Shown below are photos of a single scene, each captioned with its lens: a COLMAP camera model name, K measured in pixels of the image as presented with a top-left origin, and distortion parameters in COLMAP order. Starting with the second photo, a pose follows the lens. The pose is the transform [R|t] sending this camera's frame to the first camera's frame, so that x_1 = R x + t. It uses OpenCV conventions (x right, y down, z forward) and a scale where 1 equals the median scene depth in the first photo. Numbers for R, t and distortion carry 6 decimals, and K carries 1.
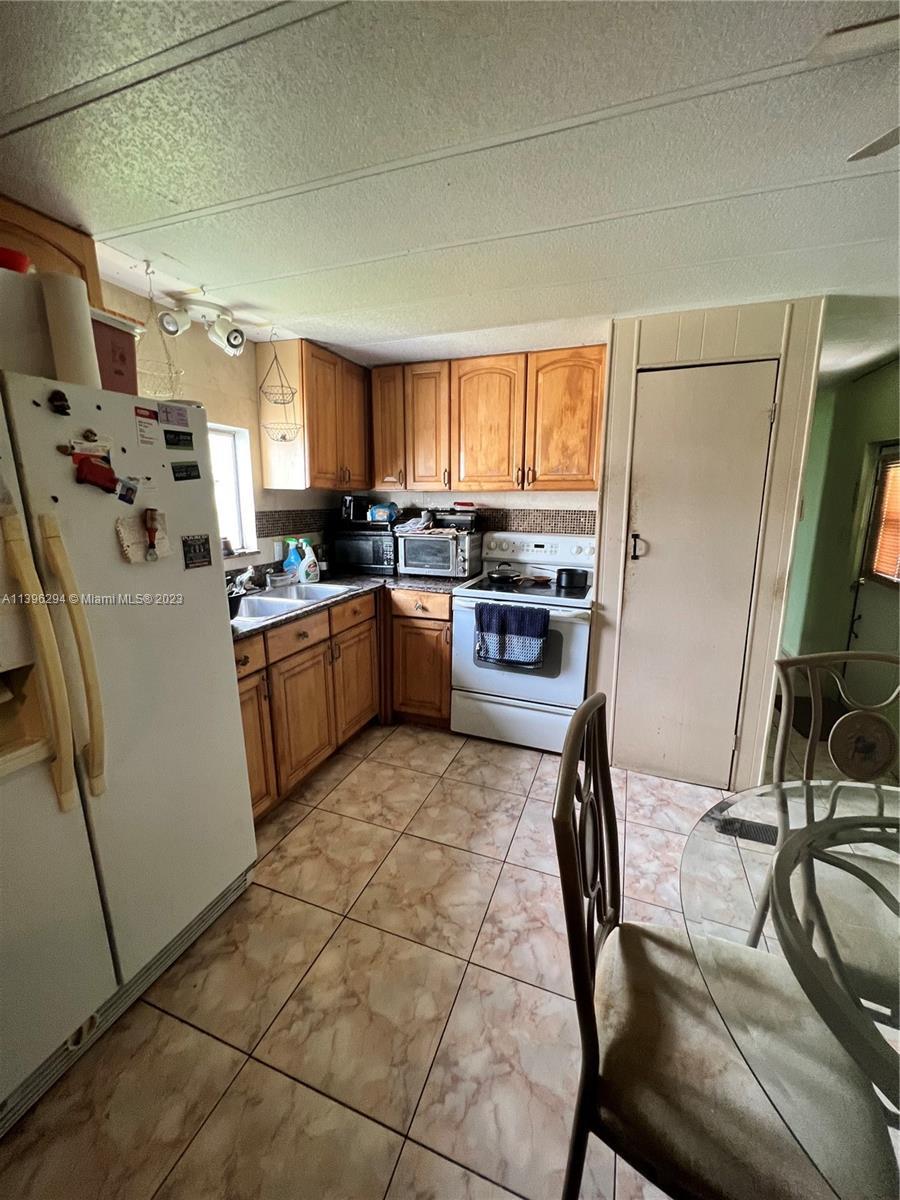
lens RADIAL K [[478.5, 0, 454.3], [0, 478.5, 594.7], [0, 0, 1]] dist [-0.003249, -0.000143]
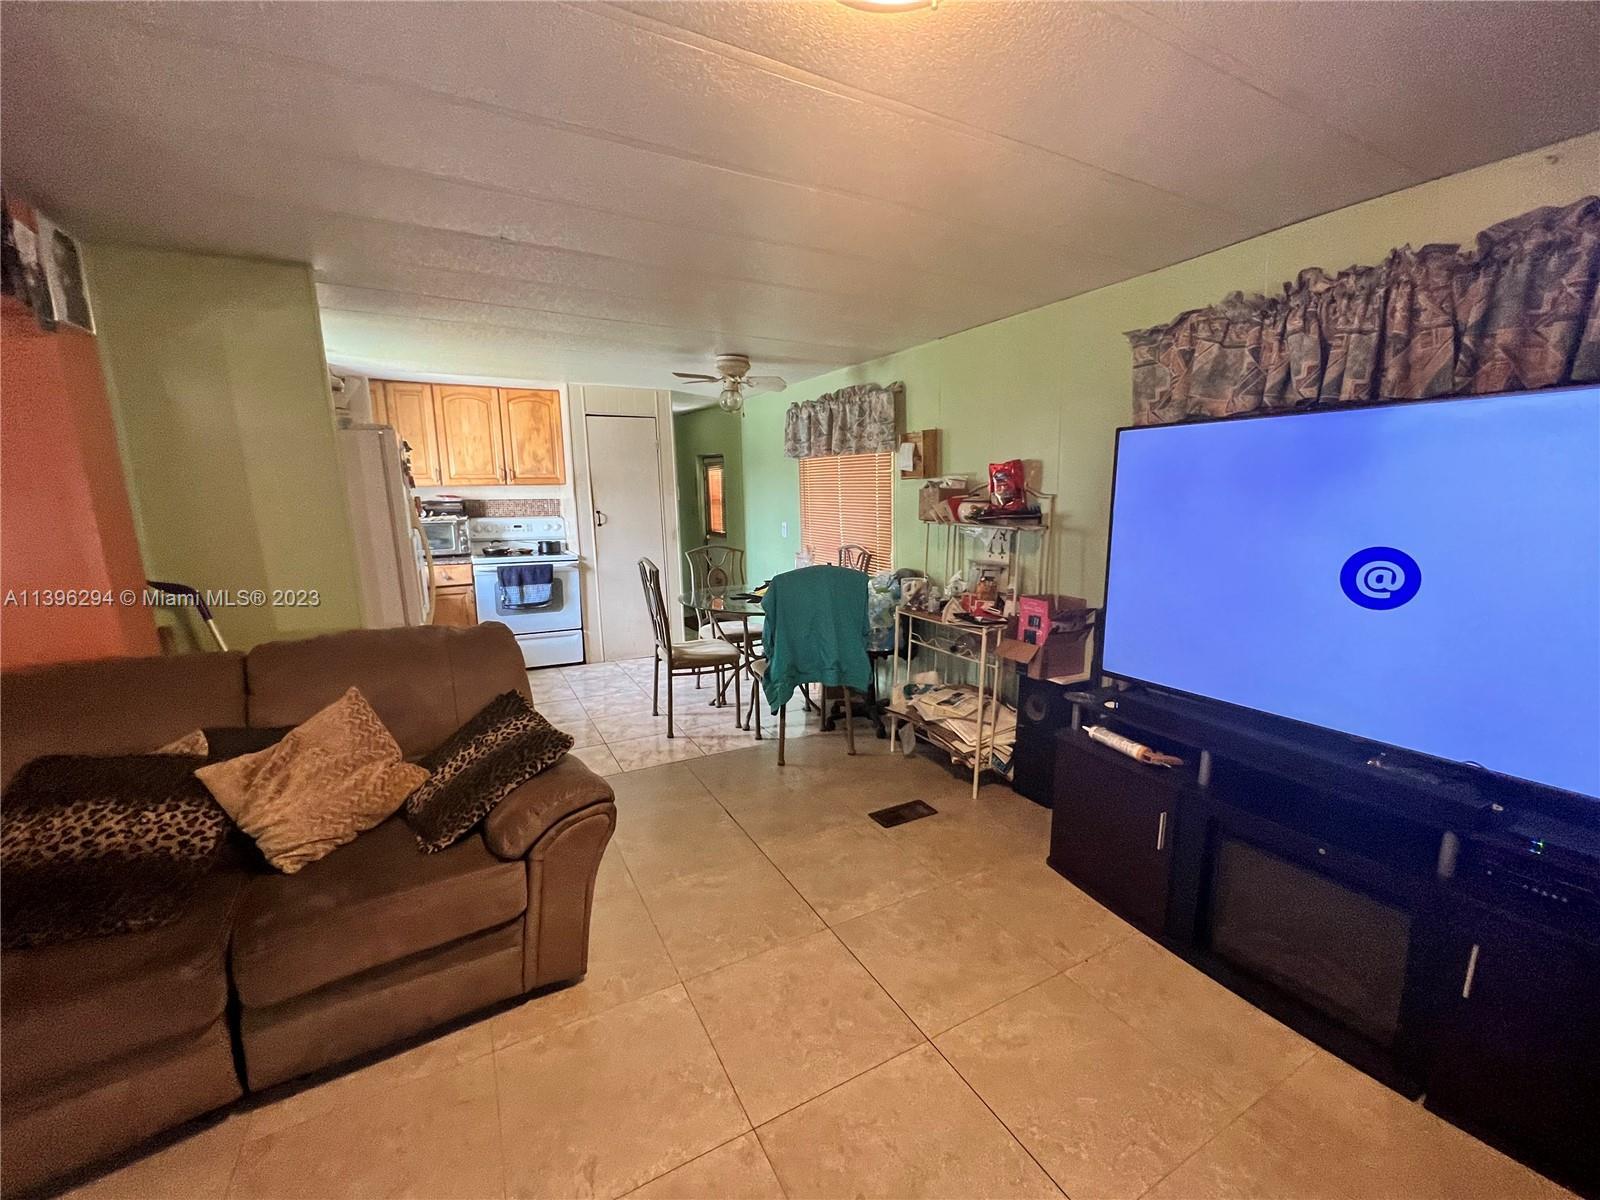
lens RADIAL K [[638.0, 0, 799.0], [0, 638.0, 602.2], [0, 0, 1]] dist [-0.003249, -0.000143]
pose [[0.656876, -0.145747, 0.739778, -0.736637], [0.164618, 0.985192, 0.047927, 0.169429], [-0.735809, 0.090299, 0.671142, -0.843052]]
